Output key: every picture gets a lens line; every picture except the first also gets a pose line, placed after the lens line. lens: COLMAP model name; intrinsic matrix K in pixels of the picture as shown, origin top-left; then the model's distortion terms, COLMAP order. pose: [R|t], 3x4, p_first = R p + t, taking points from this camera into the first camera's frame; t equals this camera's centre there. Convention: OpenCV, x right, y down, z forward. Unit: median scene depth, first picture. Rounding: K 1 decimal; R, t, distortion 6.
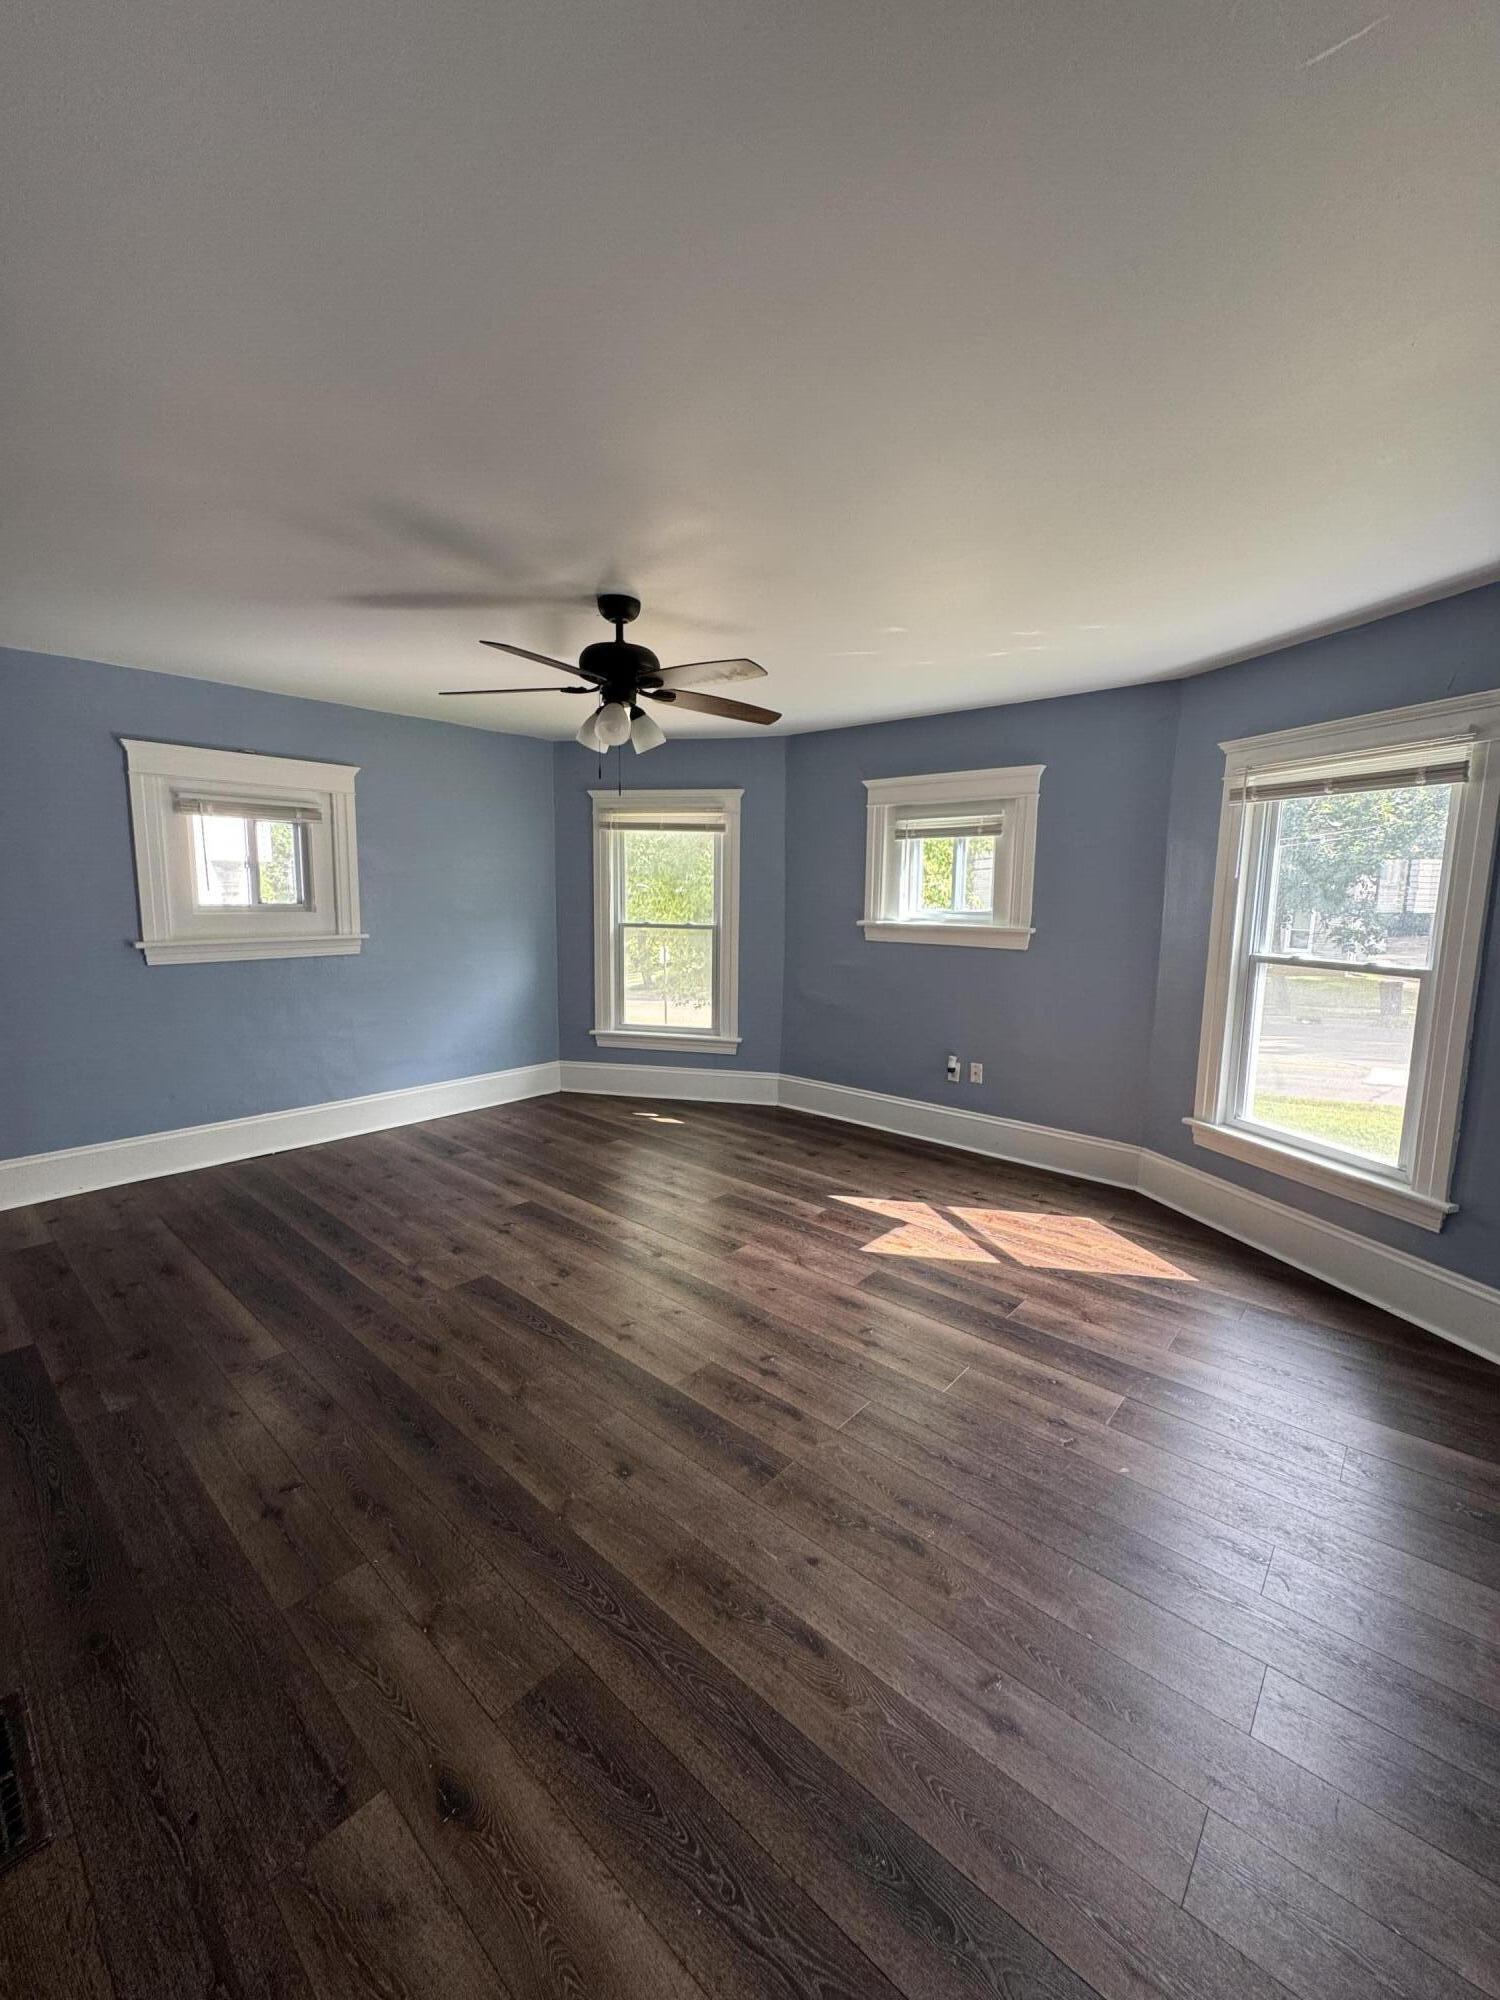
lens RADIAL K [[797.9, 0, 753.3], [0, 797.9, 995.2], [0, 0, 1]] dist [0.000365, 0.000106]
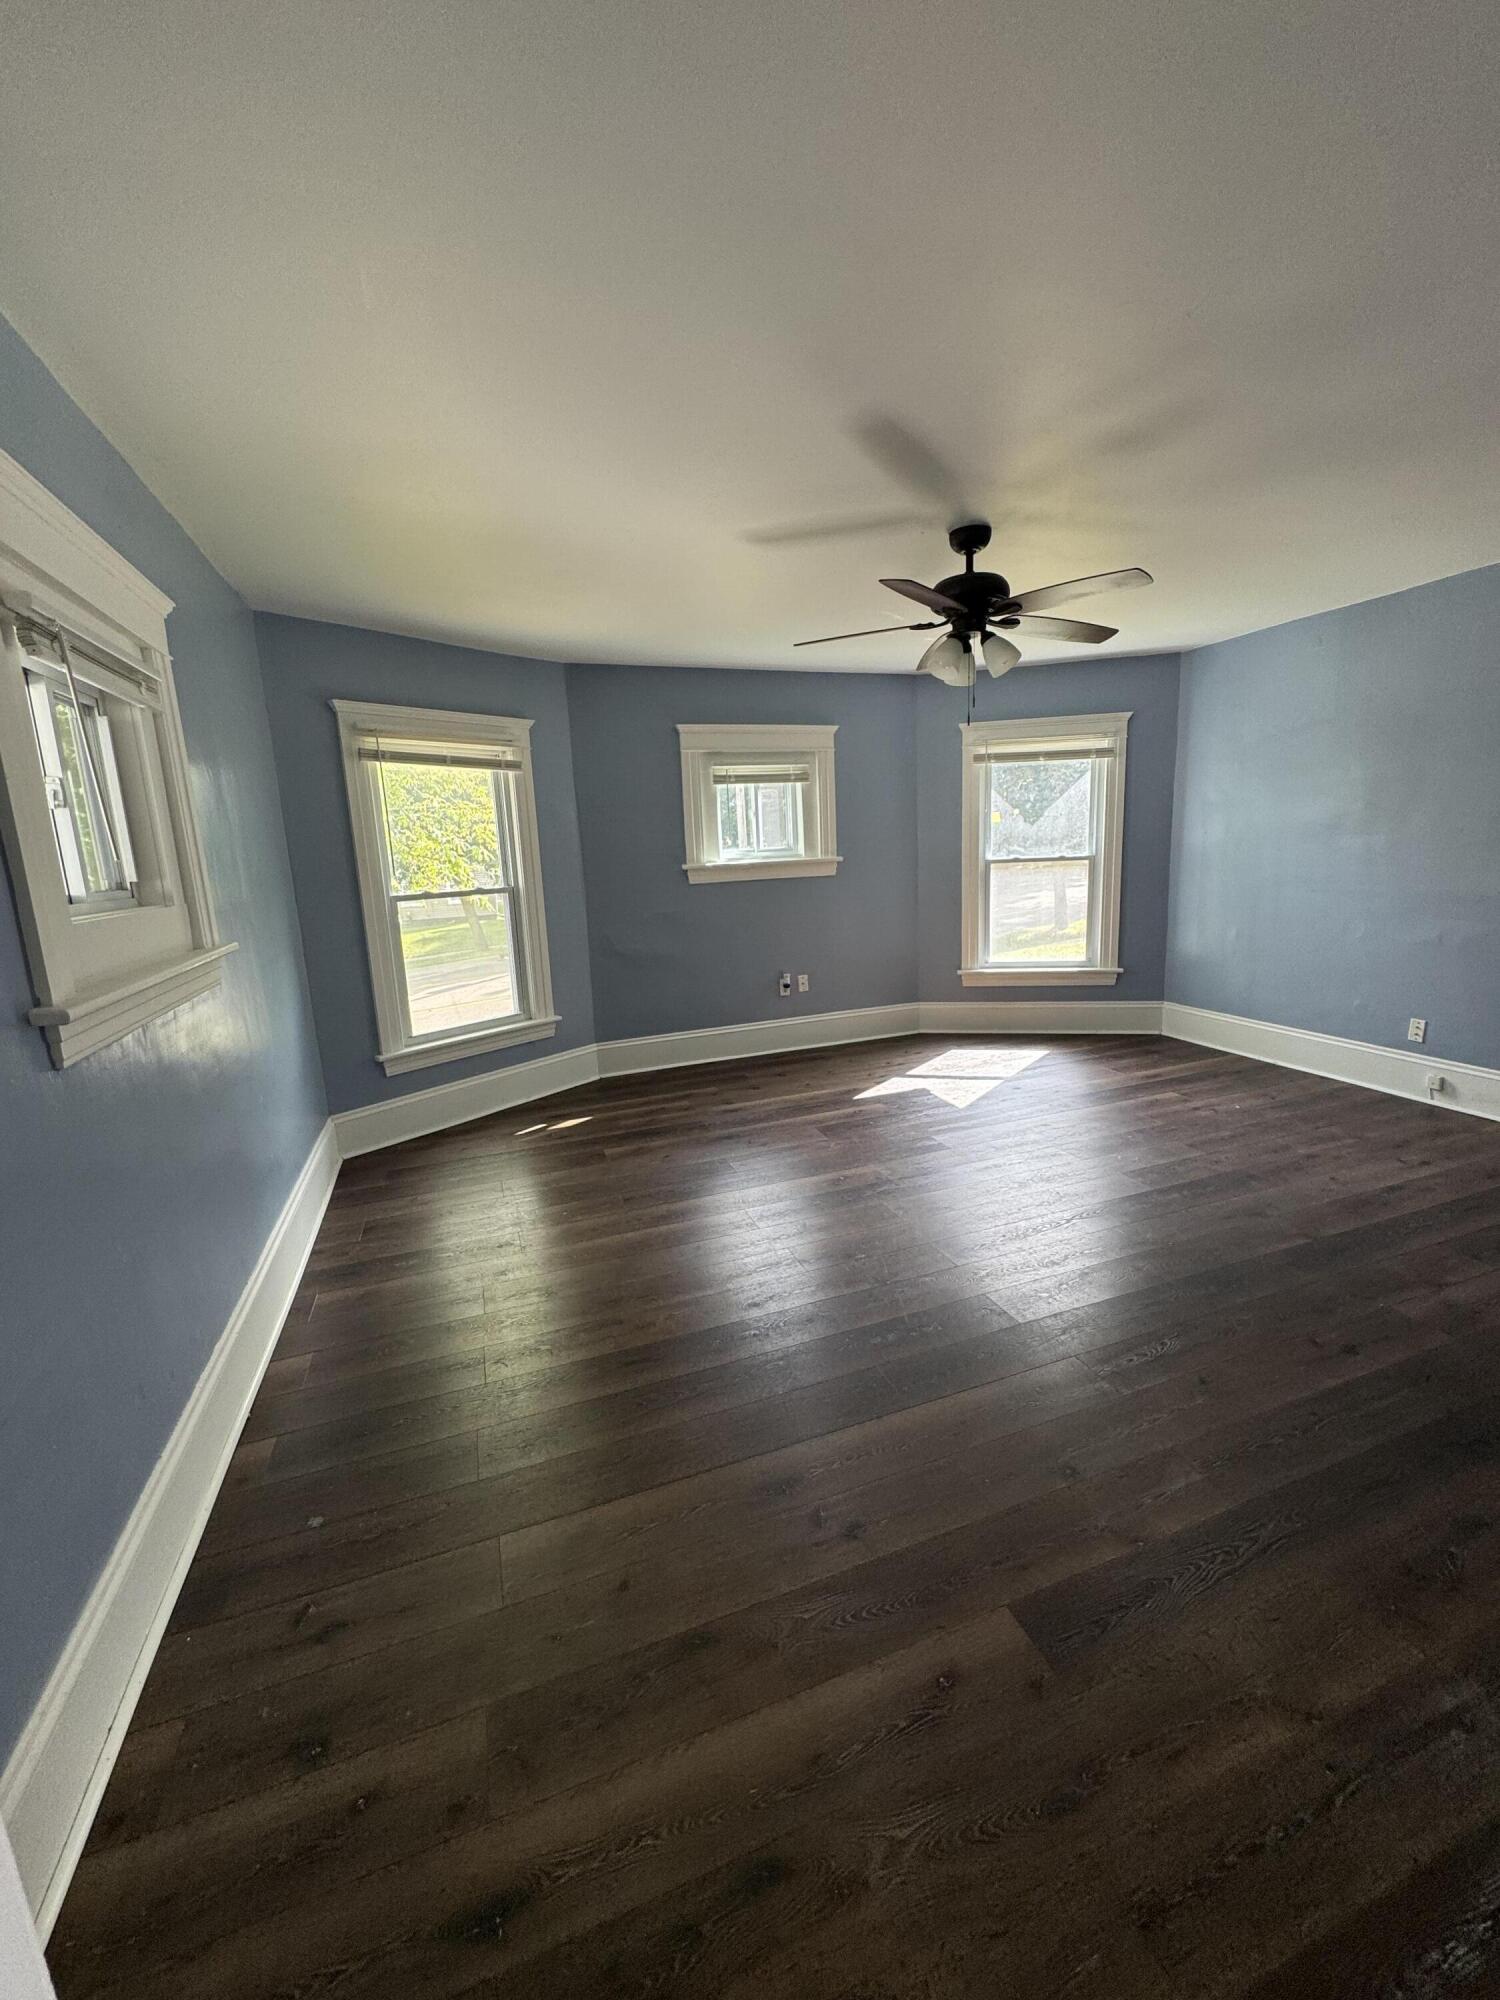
lens RADIAL K [[797.9, 0, 754.2], [0, 797.9, 992.2], [0, 0, 1]] dist [0.000365, 0.000106]
pose [[0.479613, -0.195143, 0.855506, -0.781466], [0.164897, 0.977632, 0.130555, -0.057378], [-0.861847, 0.078455, 0.501064, 0.465405]]
